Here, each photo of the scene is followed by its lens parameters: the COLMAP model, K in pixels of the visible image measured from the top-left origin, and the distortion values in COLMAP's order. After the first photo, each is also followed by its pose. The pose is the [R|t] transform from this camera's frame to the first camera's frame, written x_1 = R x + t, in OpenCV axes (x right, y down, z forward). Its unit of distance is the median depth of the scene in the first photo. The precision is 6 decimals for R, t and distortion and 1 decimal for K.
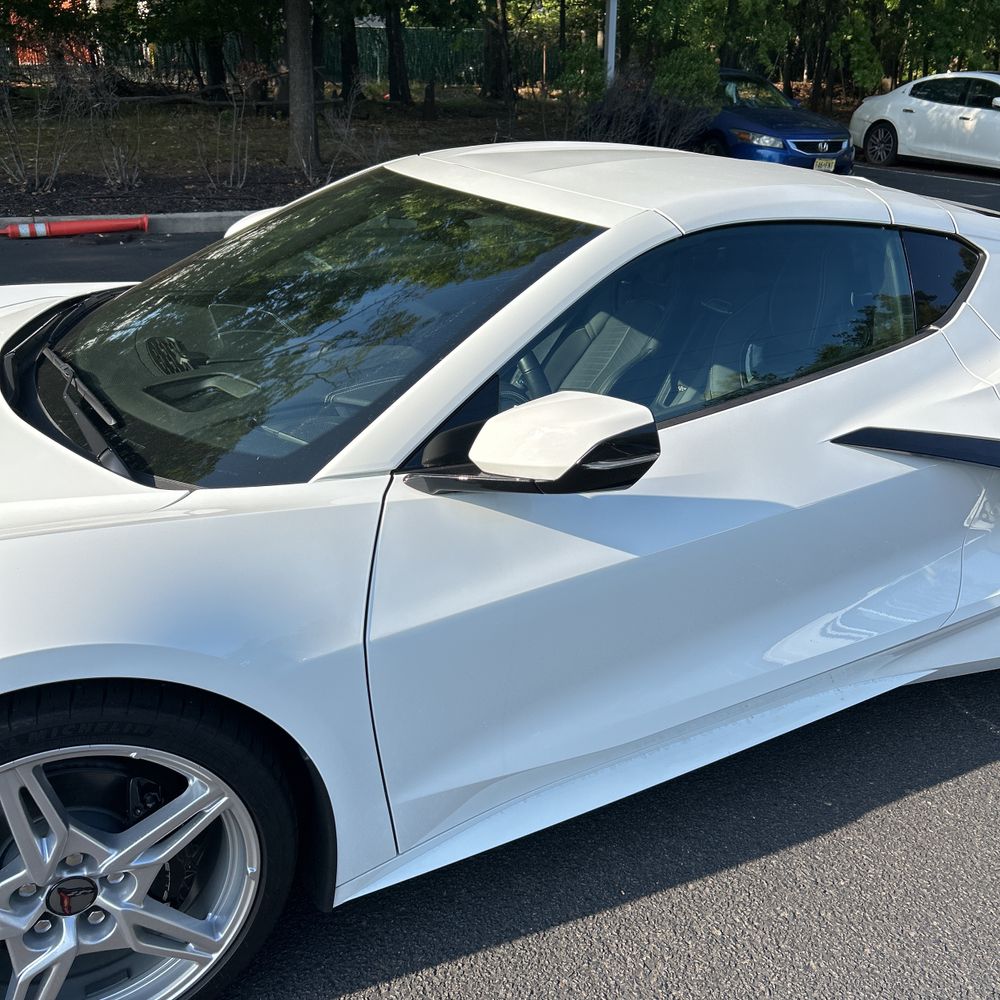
lens RADIAL K [[1007.8, 0, 494.0], [0, 1007.8, 503.6], [0, 0, 1]] dist [0.011803, 0.000000]
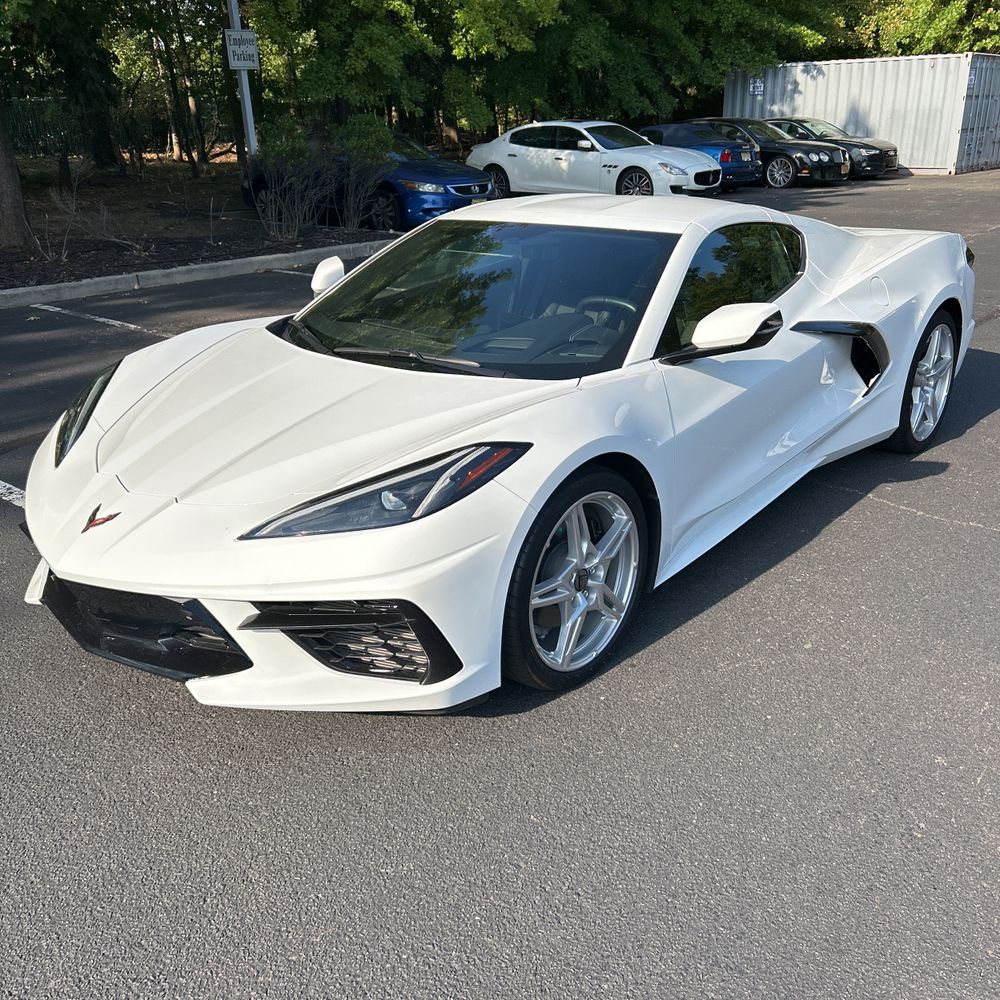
lens RADIAL K [[1007.8, 0, 490.7], [0, 1007.8, 508.7], [0, 0, 1]] dist [0.011803, 0.000000]
pose [[0.915199, -0.186162, 0.357428, -0.950308], [0.200714, 0.979643, -0.003696, 0.166435], [-0.349463, 0.075123, 0.933934, -0.600607]]
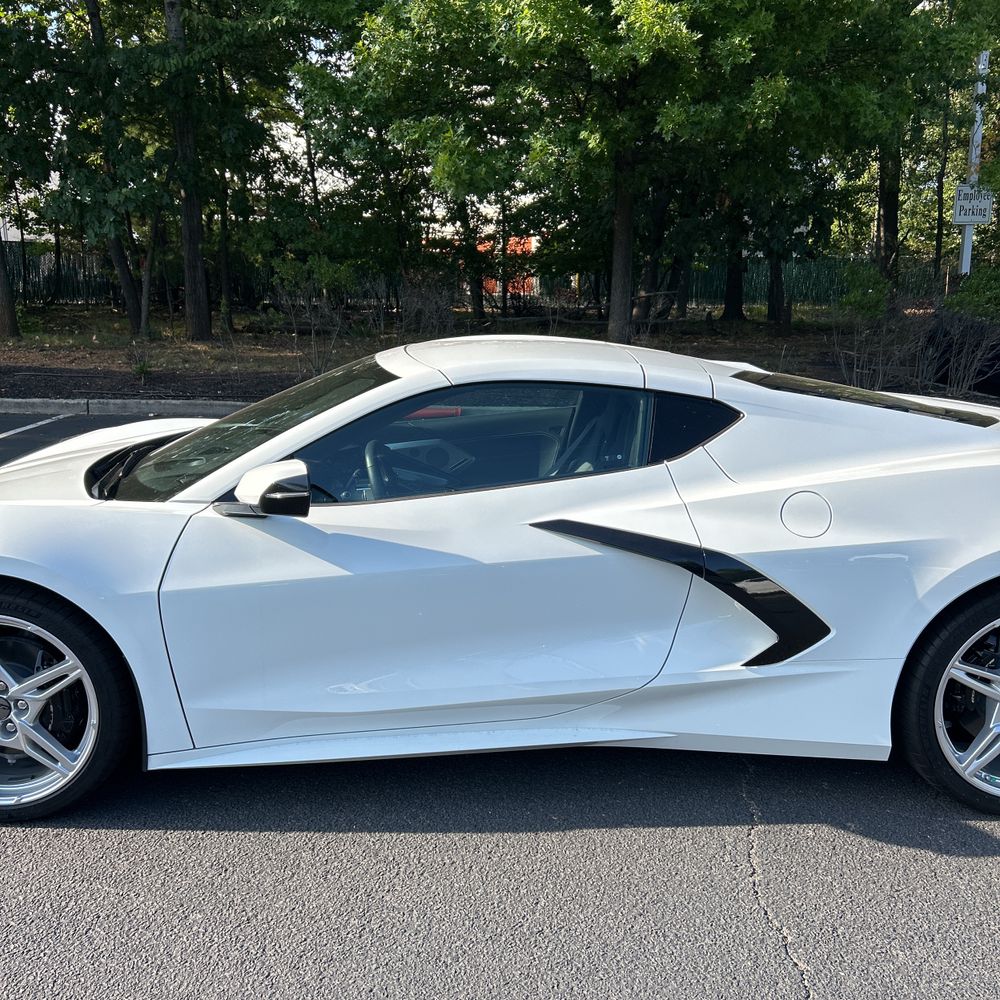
lens RADIAL K [[1007.8, 0, 501.5], [0, 1007.8, 507.4], [0, 0, 1]] dist [0.011803, 0.000000]
pose [[0.918489, 0.075019, -0.388266, 0.818832], [-0.150091, 0.974506, -0.166767, 0.152905], [0.365857, 0.211449, 0.906332, -0.292167]]
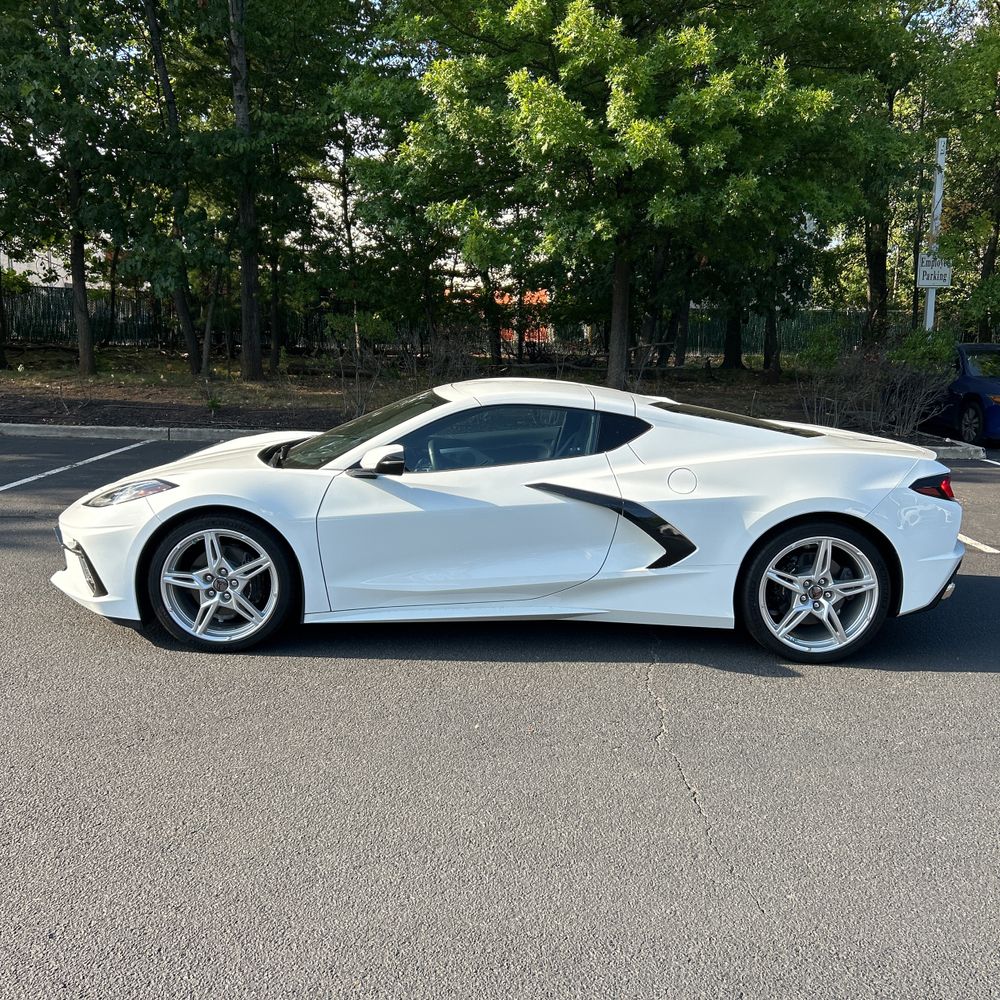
lens RADIAL K [[1007.8, 0, 493.3], [0, 1007.8, 496.6], [0, 0, 1]] dist [0.011803, 0.000000]
pose [[0.908351, 0.068695, -0.412529, 1.243004], [-0.170415, 0.961607, -0.215107, 0.494547], [0.381914, 0.265694, 0.885183, -1.171378]]
